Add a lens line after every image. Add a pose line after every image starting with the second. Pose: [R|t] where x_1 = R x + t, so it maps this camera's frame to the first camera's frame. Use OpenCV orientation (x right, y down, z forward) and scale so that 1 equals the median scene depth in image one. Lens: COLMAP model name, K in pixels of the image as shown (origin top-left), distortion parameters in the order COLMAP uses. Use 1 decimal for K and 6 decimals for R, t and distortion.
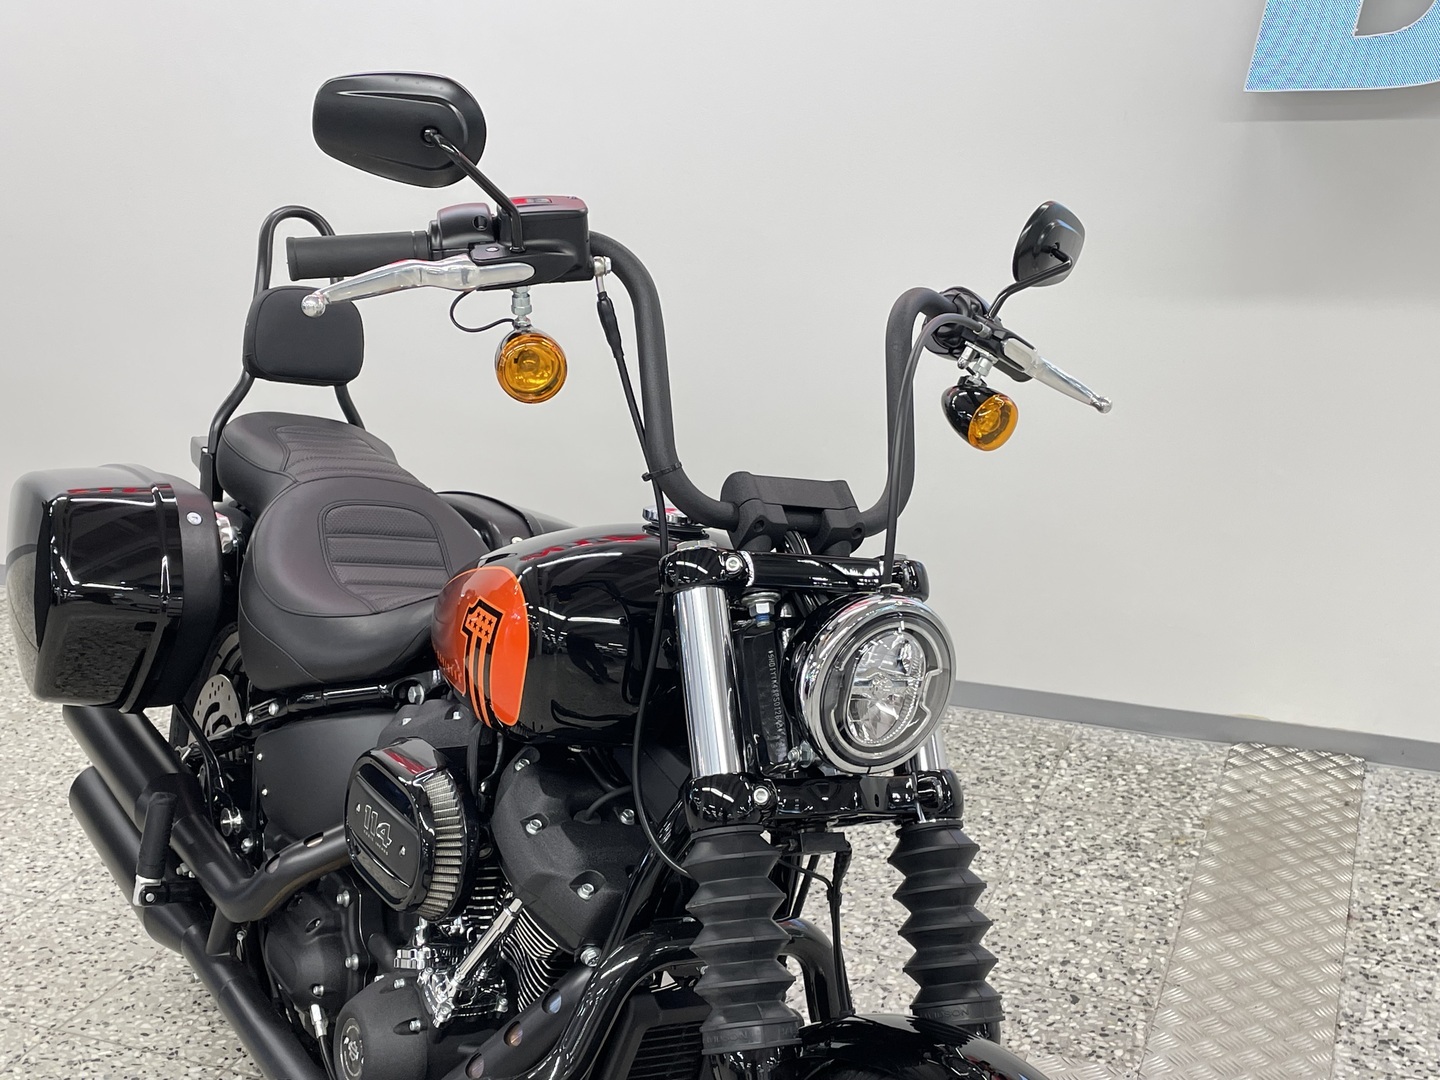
lens RADIAL K [[1700.9, 0, 741.7], [0, 1700.9, 542.5], [0, 0, 1]] dist [0.093863, -0.030839]
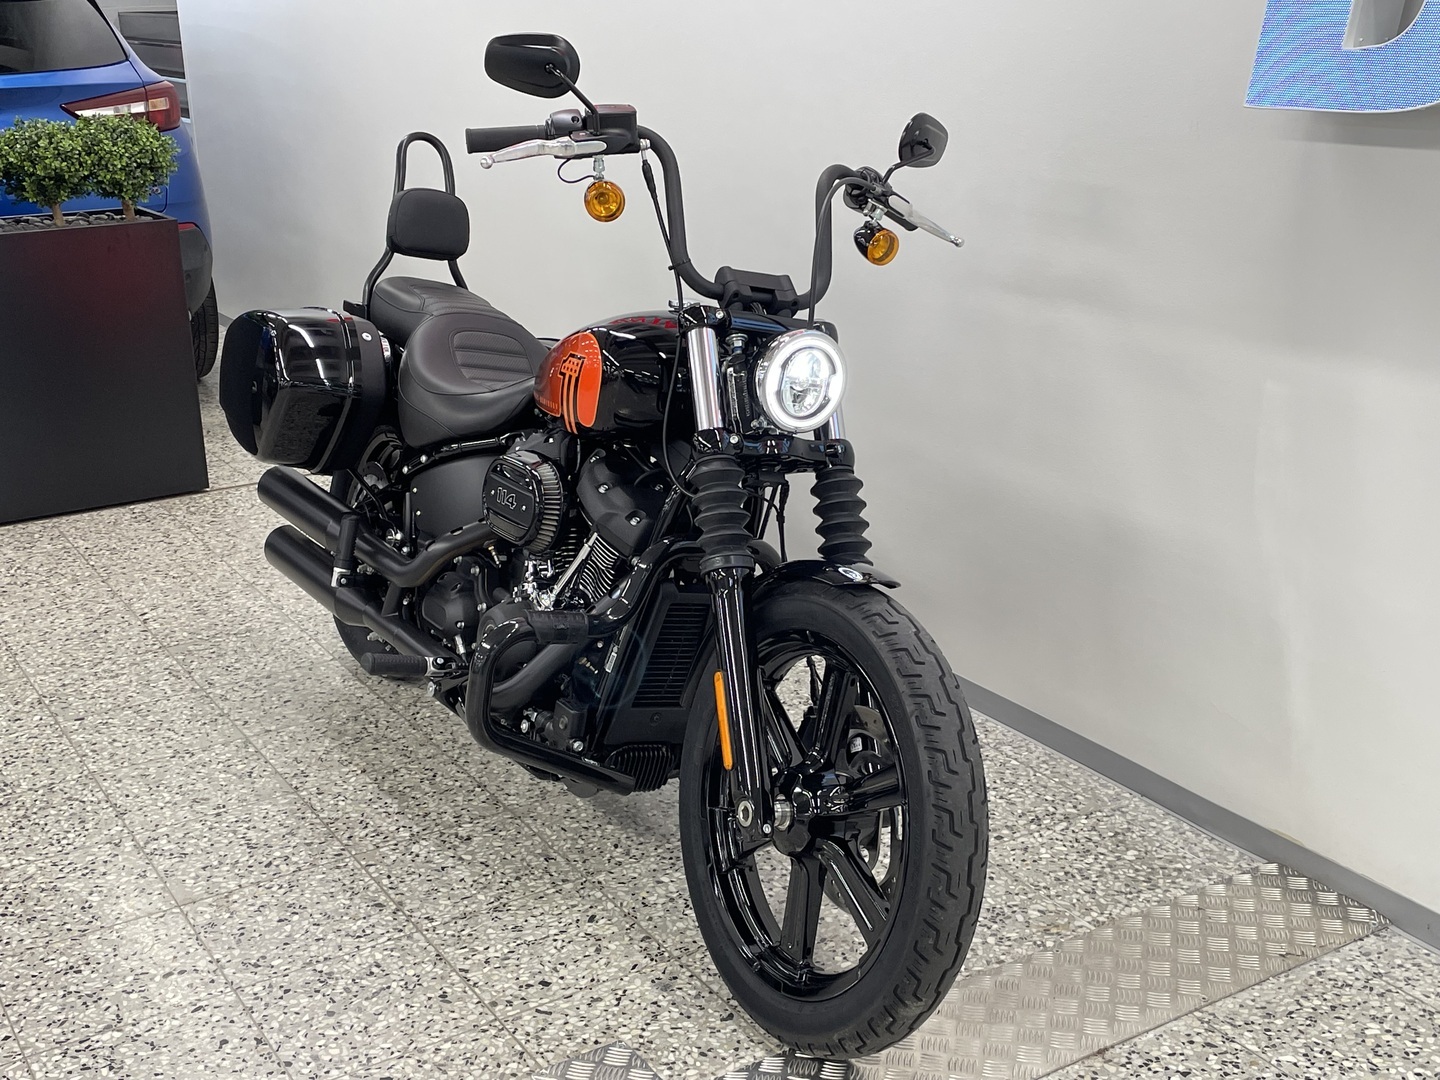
lens RADIAL K [[1723.4, 0, 721.7], [0, 1723.4, 503.9], [0, 0, 1]] dist [0.179705, -0.015022]
pose [[0.999671, 0.001480, -0.025589, 0.036518], [-0.001690, 0.999965, -0.008177, 0.190810], [0.025576, 0.008217, 0.999639, -0.665824]]
